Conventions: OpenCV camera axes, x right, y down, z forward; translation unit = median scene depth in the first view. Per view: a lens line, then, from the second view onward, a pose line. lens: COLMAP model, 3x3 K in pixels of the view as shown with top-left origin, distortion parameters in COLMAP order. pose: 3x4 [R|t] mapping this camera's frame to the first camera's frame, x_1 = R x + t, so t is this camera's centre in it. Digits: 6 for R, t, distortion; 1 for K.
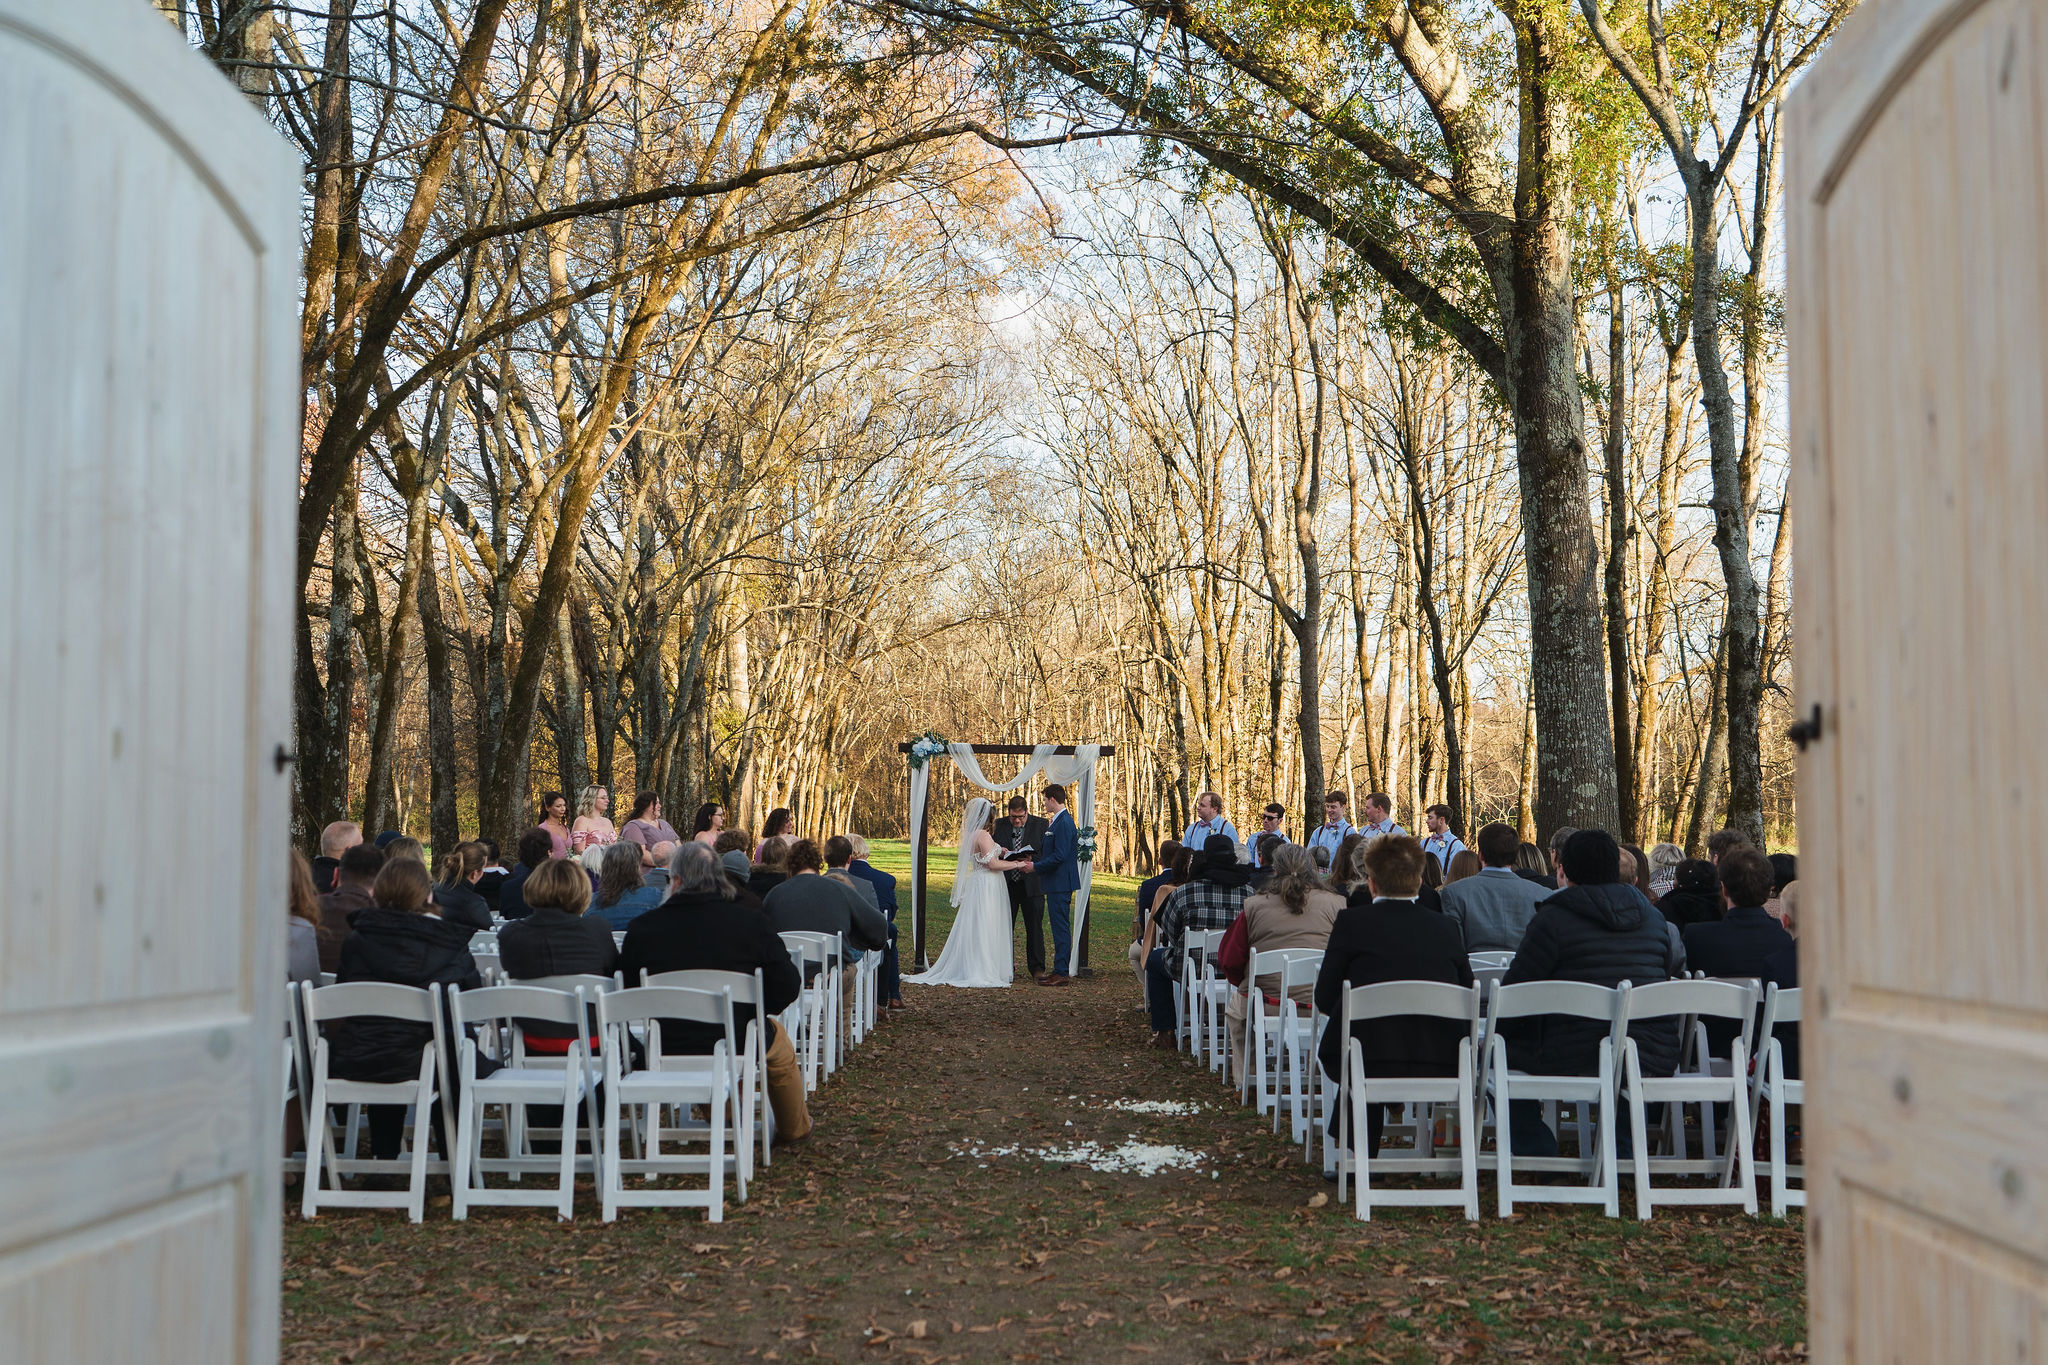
lens RADIAL K [[2066.6, 0, 1022.1], [0, 2066.6, 683.6], [0, 0, 1]] dist [0.029498, 0.000000]
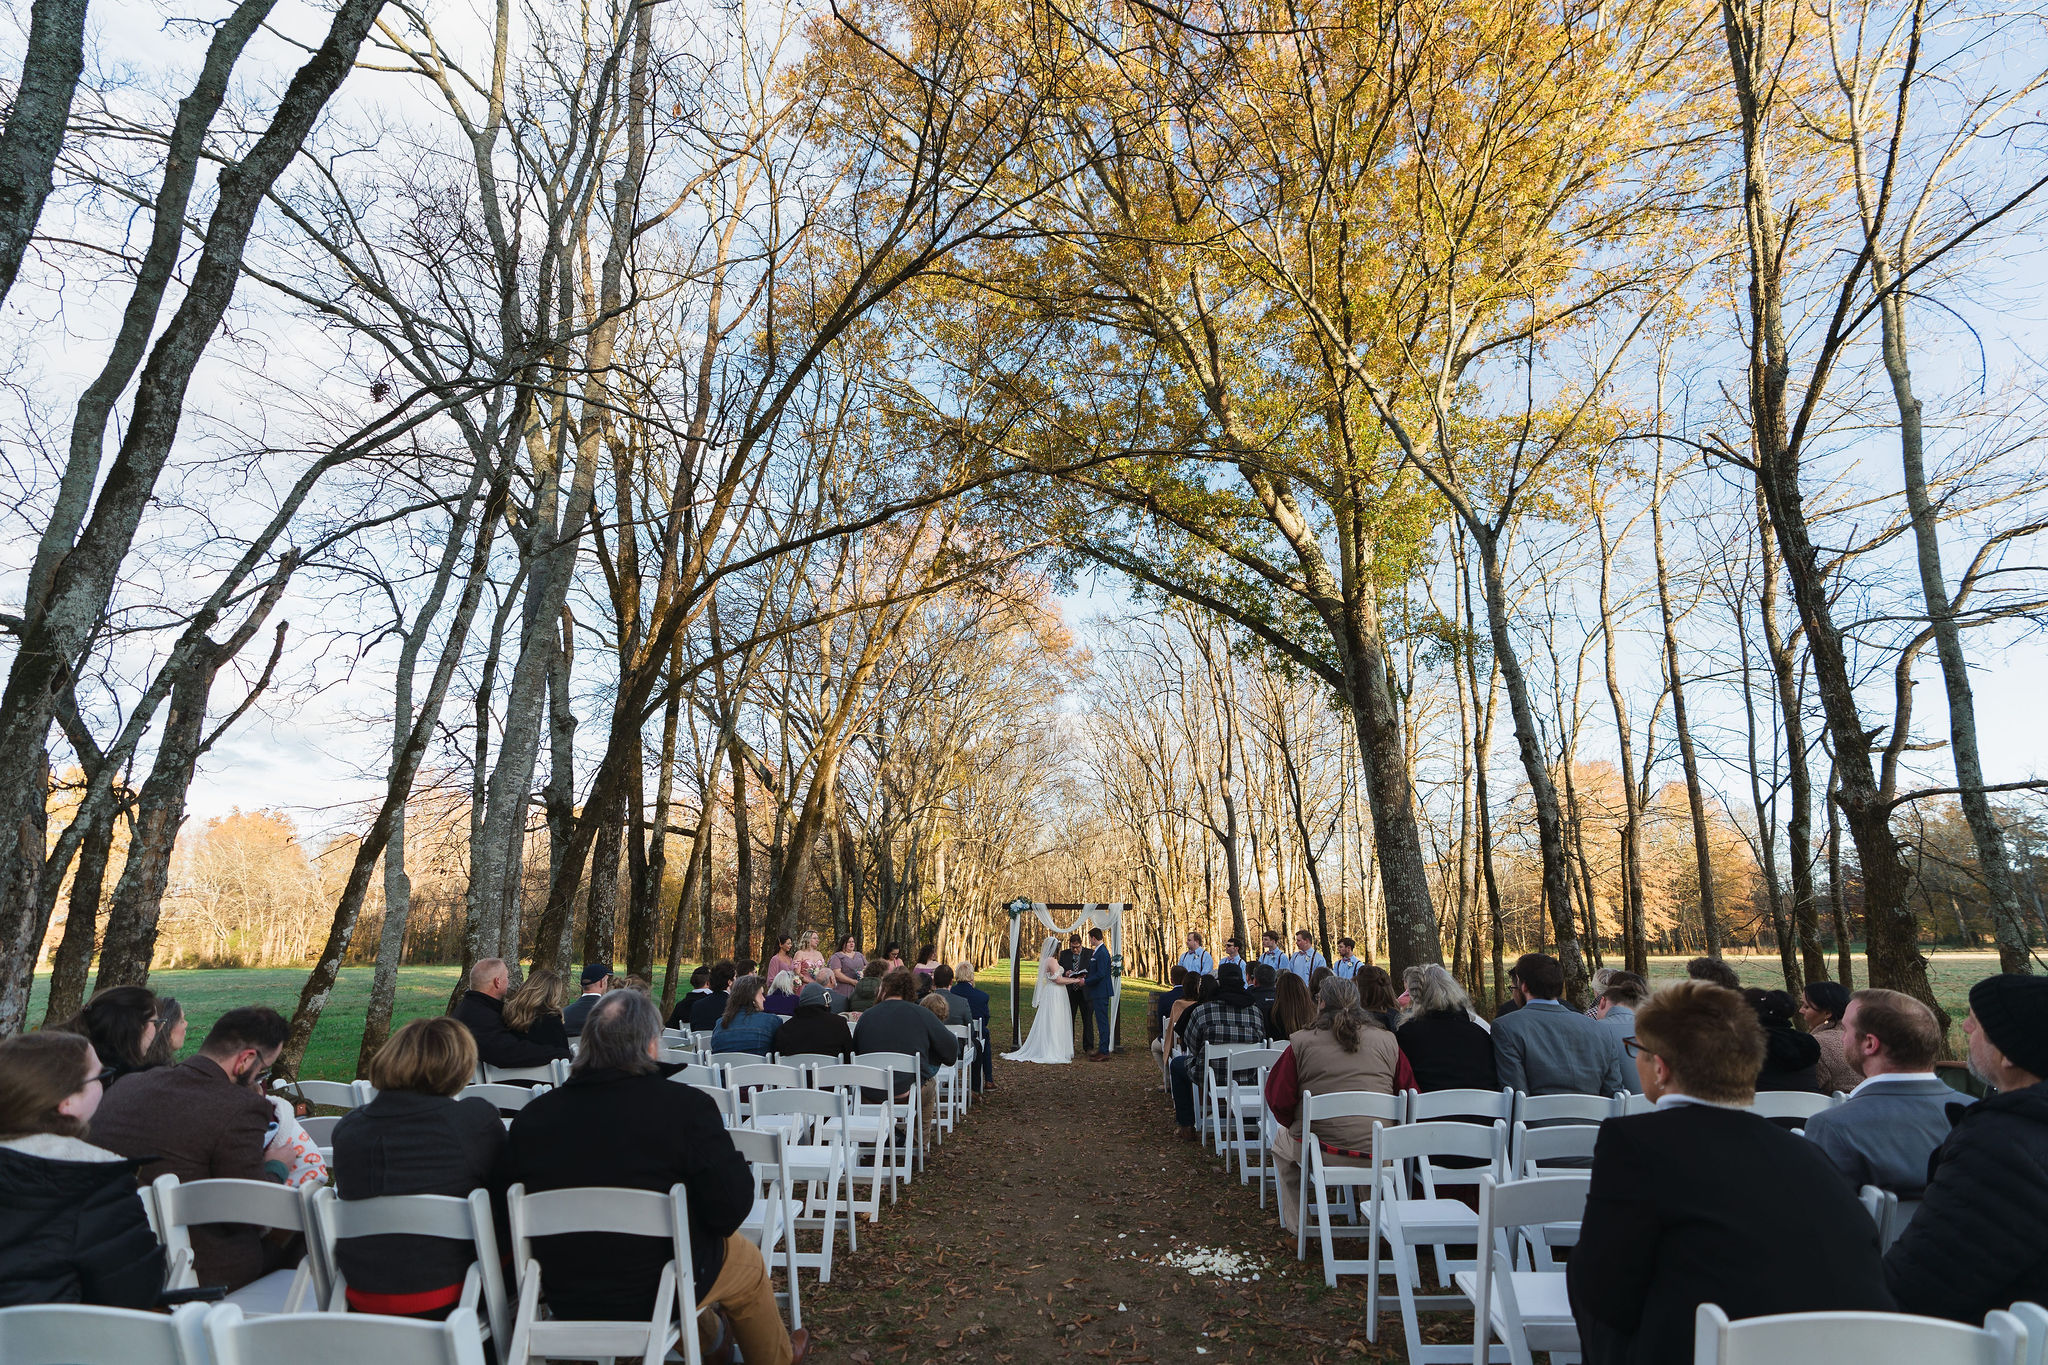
lens RADIAL K [[909.1, 0, 1031.9], [0, 909.1, 685.3], [0, 0, 1]] dist [-0.005196, 0.000488]
pose [[0.998556, -0.022632, -0.048721, 0.003559], [0.011644, 0.976550, -0.214974, 0.013974], [0.052444, 0.214096, 0.975404, 0.230635]]
